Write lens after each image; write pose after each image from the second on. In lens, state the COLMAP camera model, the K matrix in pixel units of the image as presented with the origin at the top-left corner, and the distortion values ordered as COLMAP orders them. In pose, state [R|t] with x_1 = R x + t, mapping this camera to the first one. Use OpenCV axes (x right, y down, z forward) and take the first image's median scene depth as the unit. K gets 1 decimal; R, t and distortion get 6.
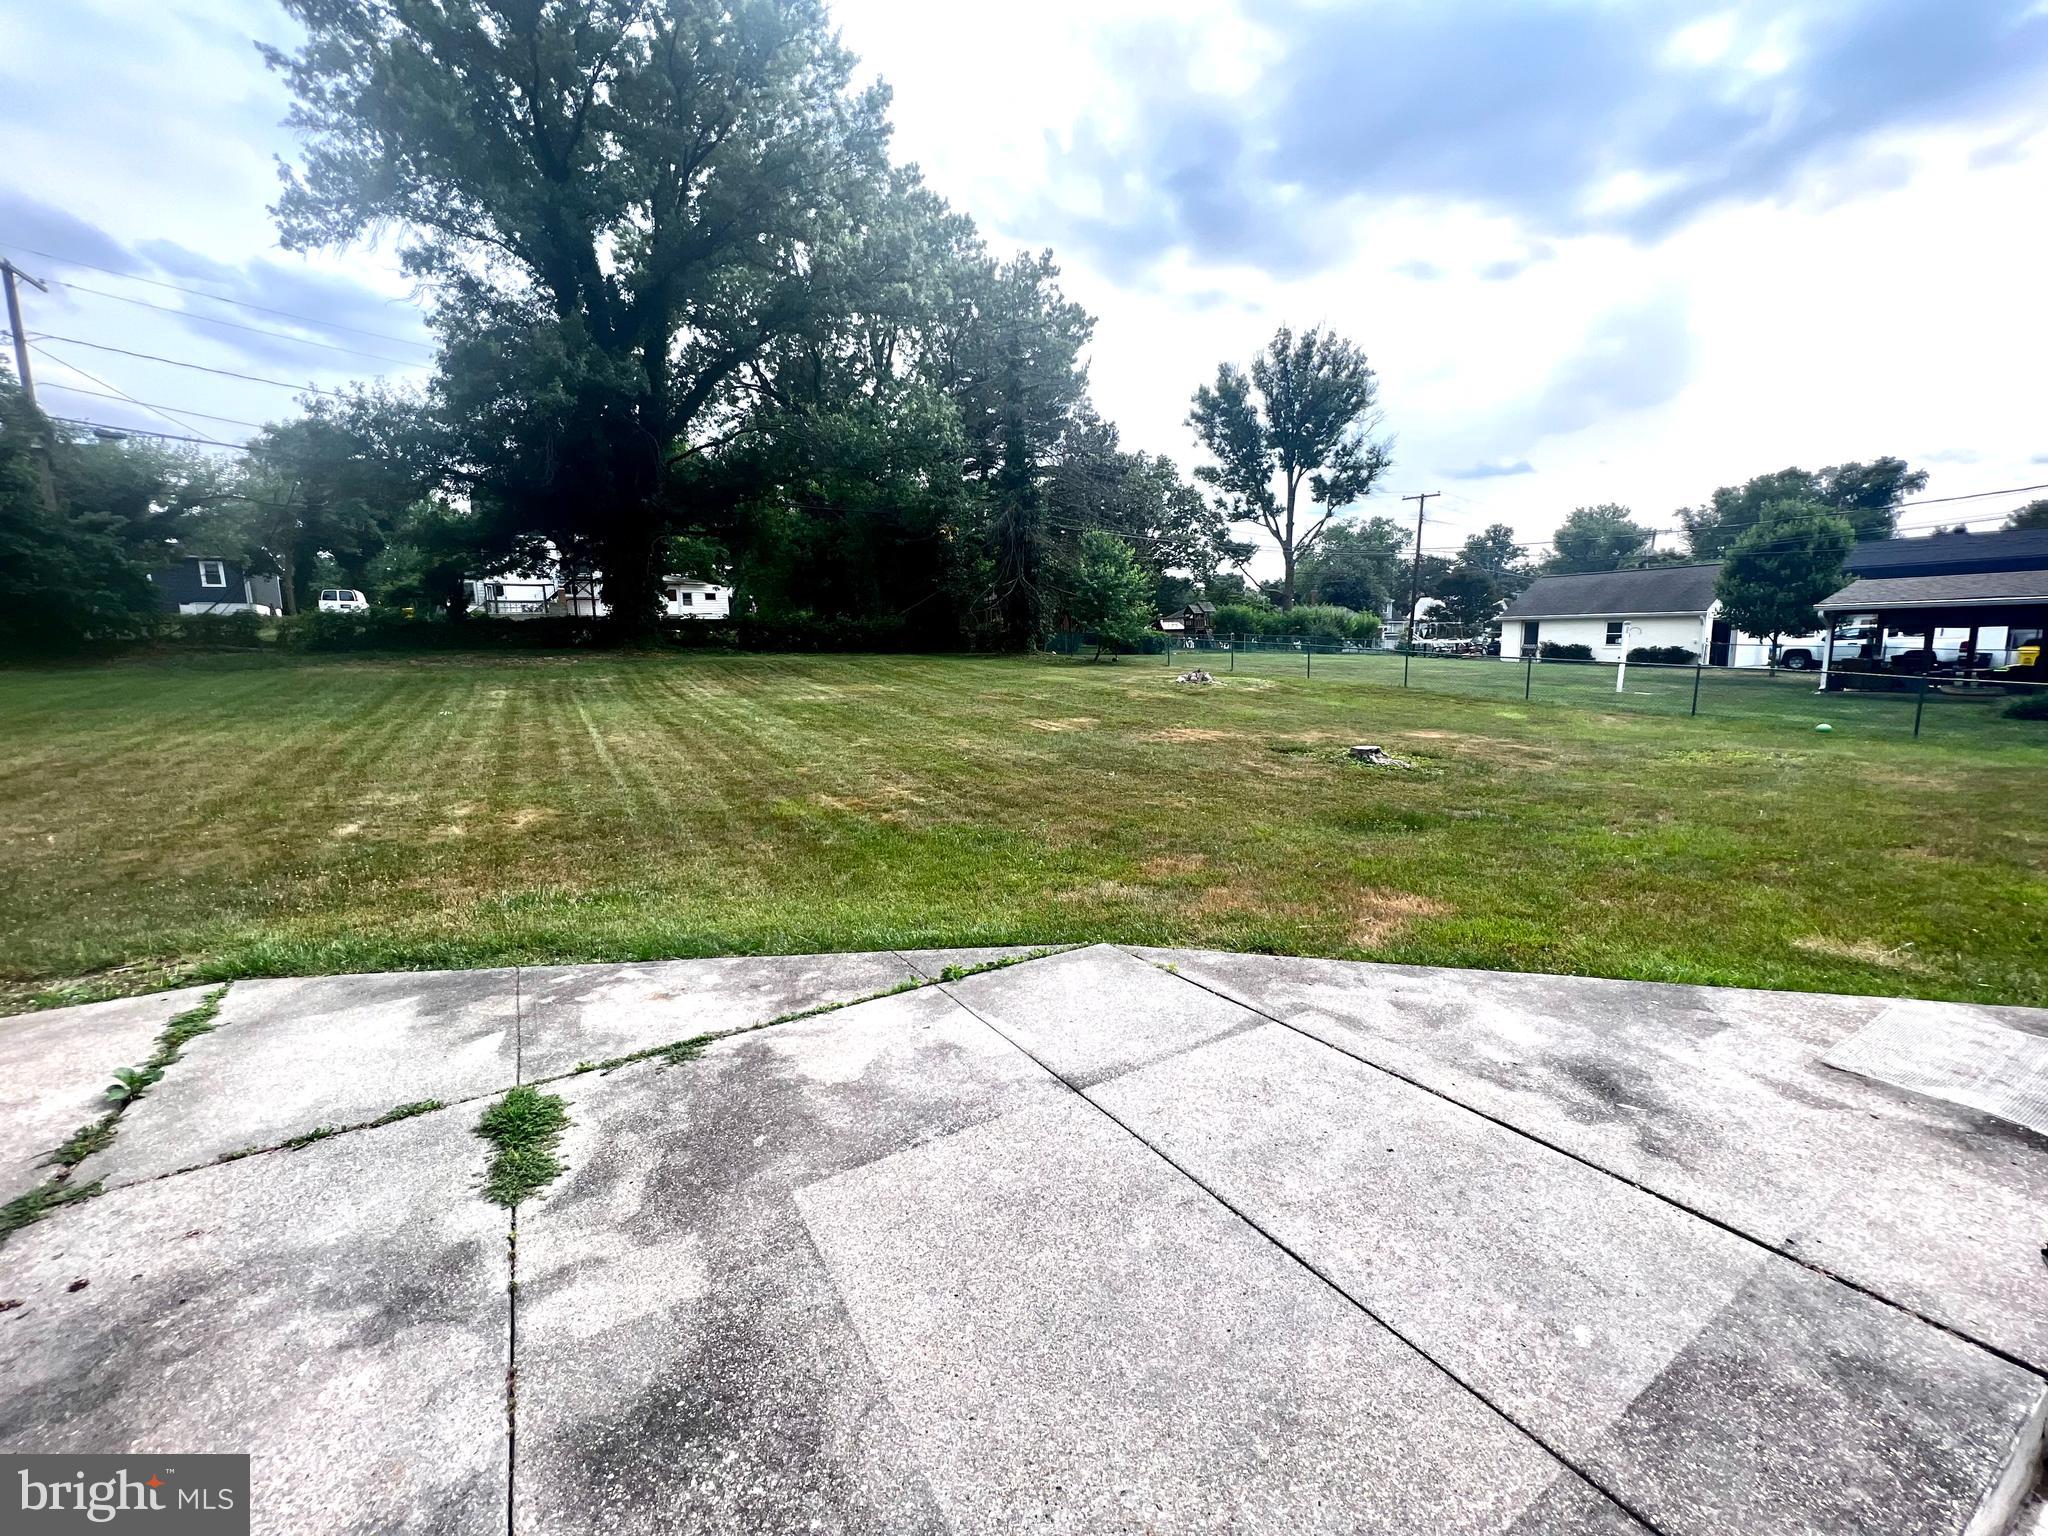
lens RADIAL K [[817.5, 0, 1020.5], [0, 817.5, 759.5], [0, 0, 1]] dist [-0.001909, 0.000340]
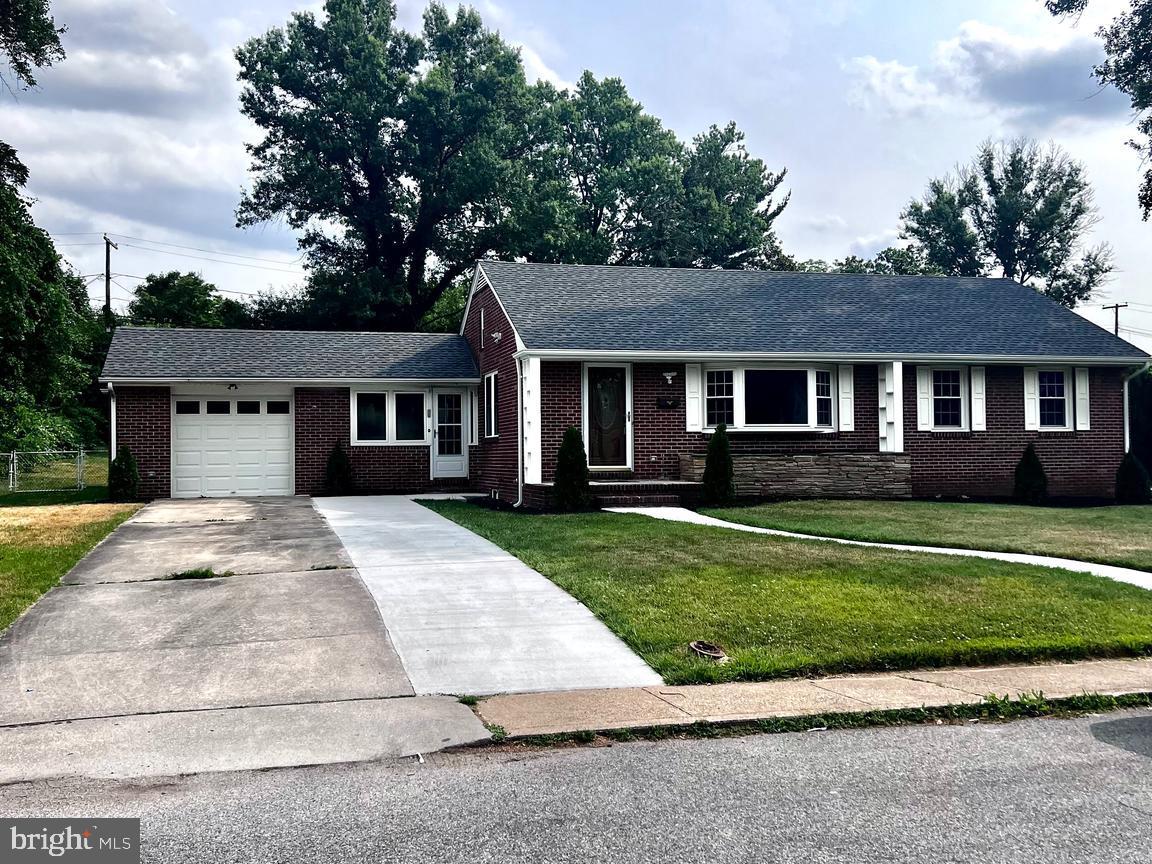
lens RADIAL K [[878.7, 0, 576.0], [0, 878.7, 432.0], [0, 0, 1]] dist [0.005185, 0.001794]
pose [[0.973532, 0.007663, -0.228421, 0.111054], [-0.043544, 0.987349, -0.152463, 0.039408], [0.224363, 0.158374, 0.961550, -0.236553]]
